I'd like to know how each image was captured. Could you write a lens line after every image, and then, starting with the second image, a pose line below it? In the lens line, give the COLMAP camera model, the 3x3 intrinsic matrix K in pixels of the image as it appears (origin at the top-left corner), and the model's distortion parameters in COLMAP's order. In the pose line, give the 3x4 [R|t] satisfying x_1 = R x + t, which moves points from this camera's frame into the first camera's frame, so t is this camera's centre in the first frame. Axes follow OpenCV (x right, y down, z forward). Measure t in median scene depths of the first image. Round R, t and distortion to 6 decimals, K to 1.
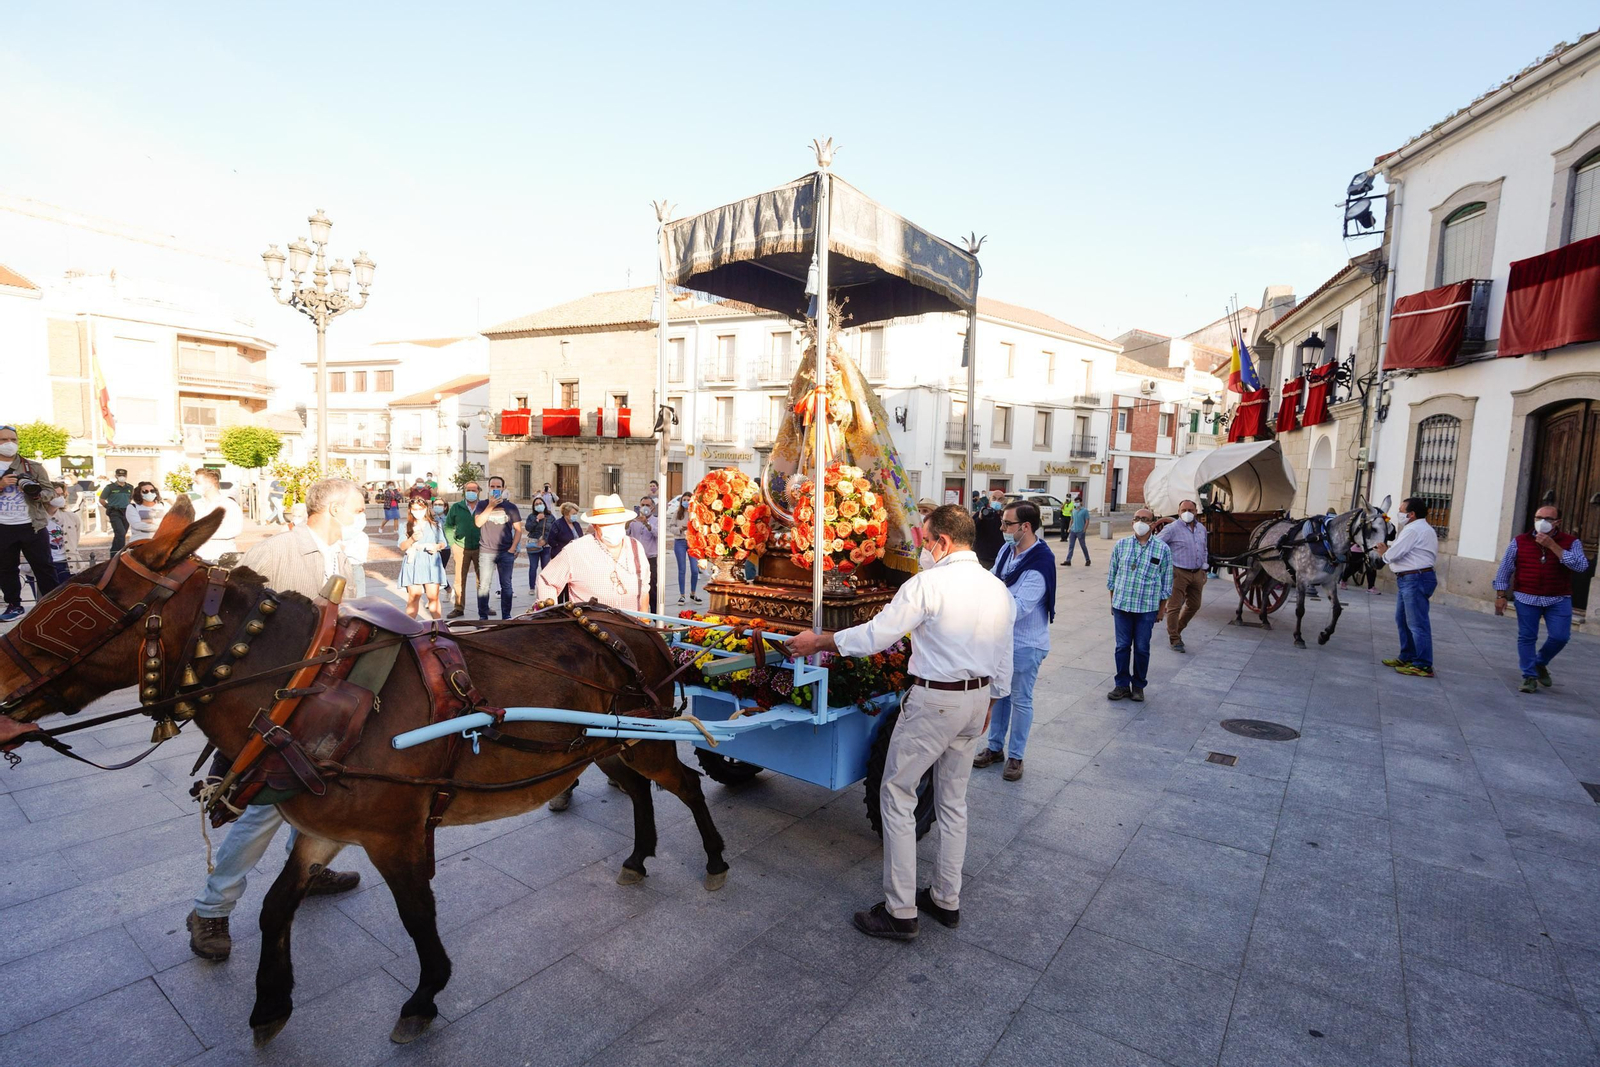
lens RADIAL K [[763.4, 0, 804.8], [0, 763.4, 529.6], [0, 0, 1]] dist [0.000513, 0.000683]
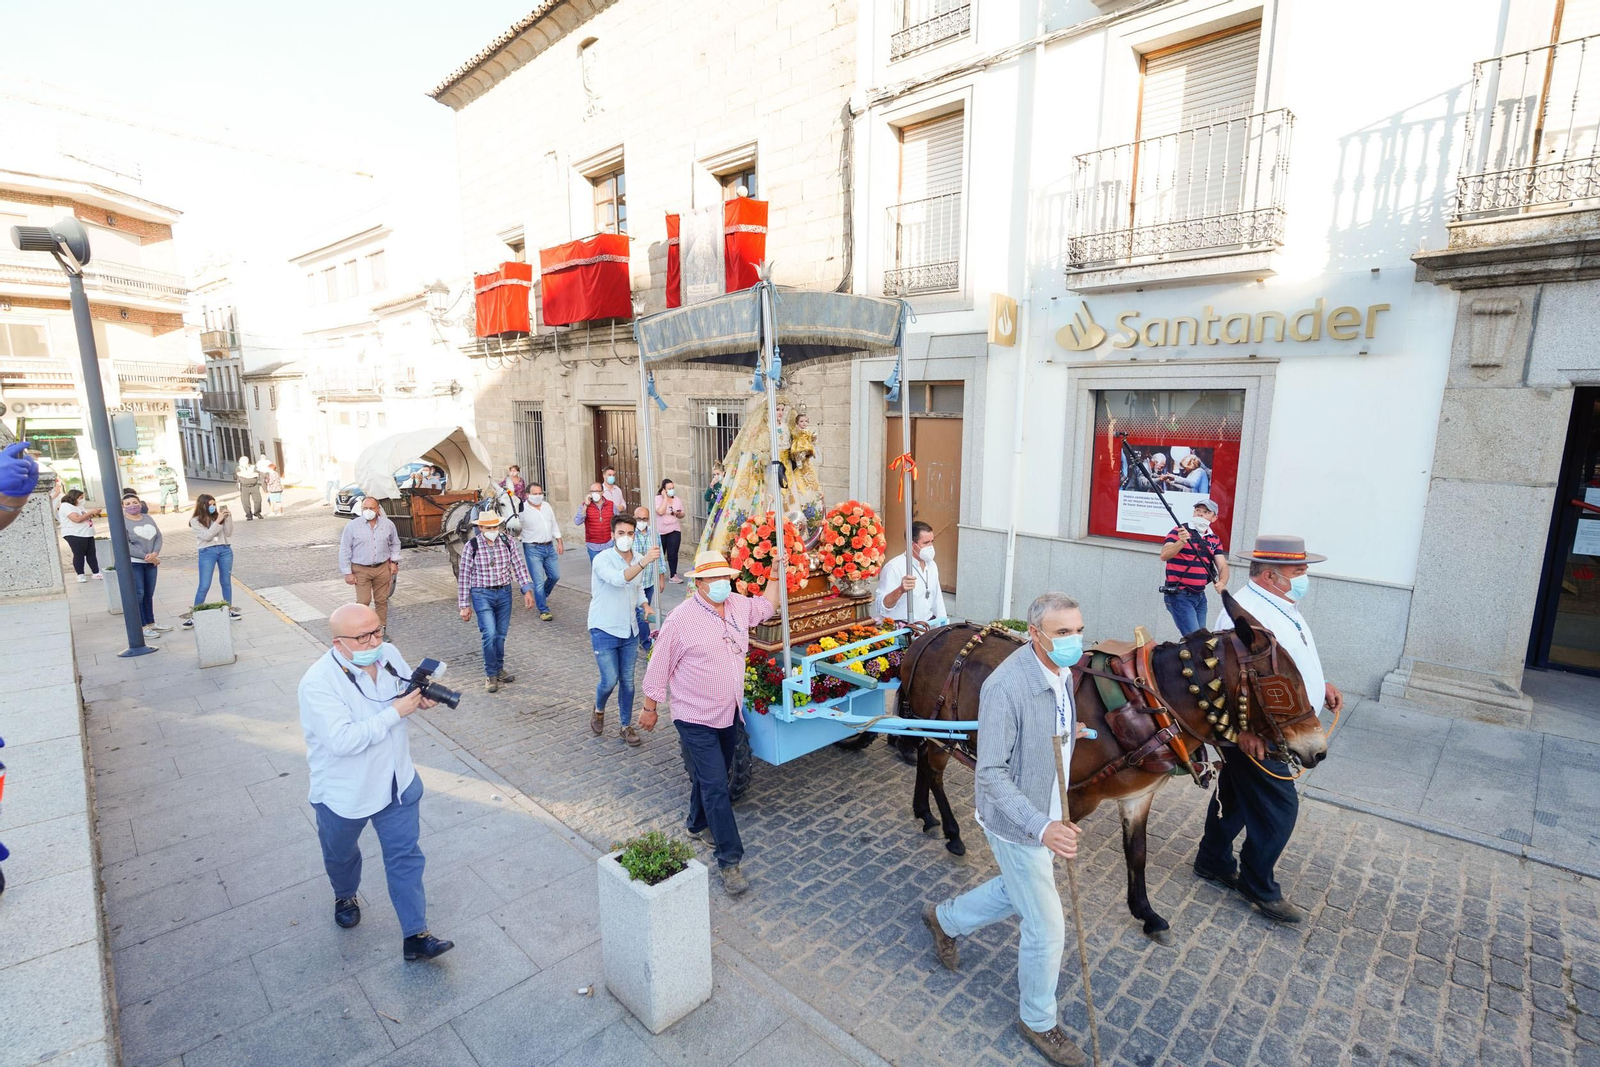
lens RADIAL K [[763.4, 0, 804.8], [0, 763.4, 529.6], [0, 0, 1]] dist [0.000513, 0.000683]
pose [[0.966289, 0.004540, -0.257420, -0.130841], [0.014936, 0.997172, 0.073652, -0.052739], [0.257027, -0.075013, 0.963489, 0.670997]]
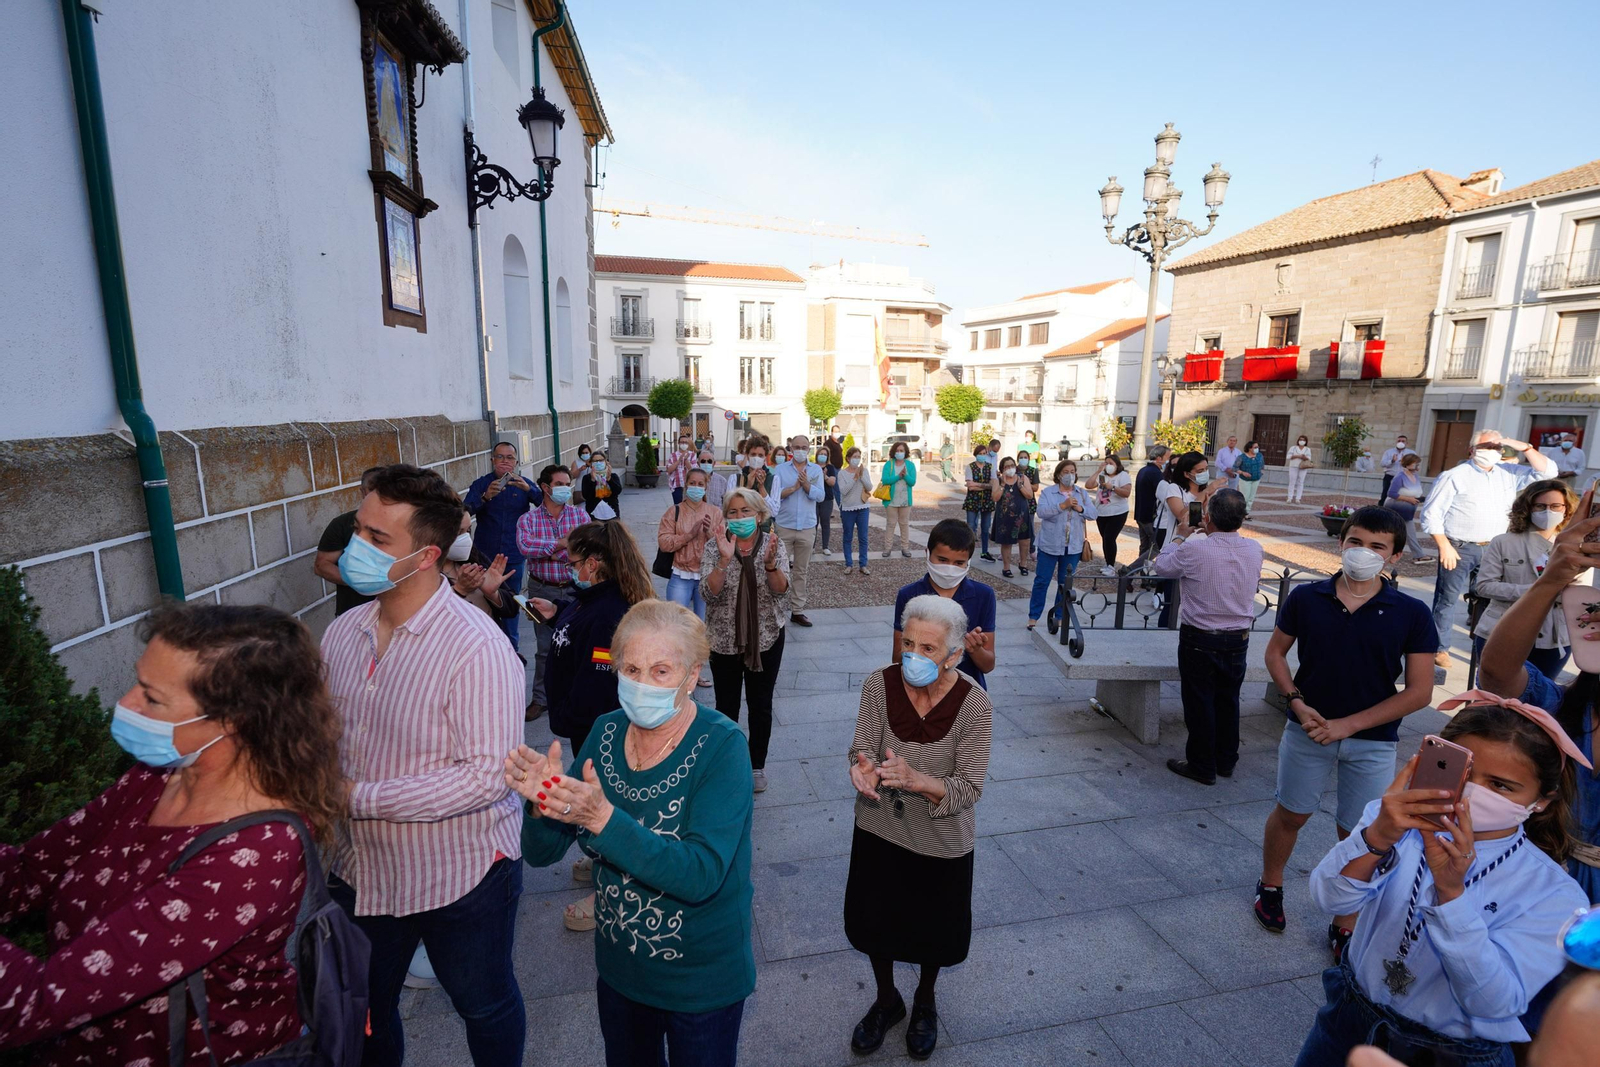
lens RADIAL K [[763.4, 0, 804.8], [0, 763.4, 529.6], [0, 0, 1]] dist [0.000513, 0.000683]
pose [[0.761267, 0.079819, -0.643507, -0.151833], [-0.036940, 0.996122, 0.079857, -0.008059], [0.647386, -0.037021, 0.761263, 0.028934]]
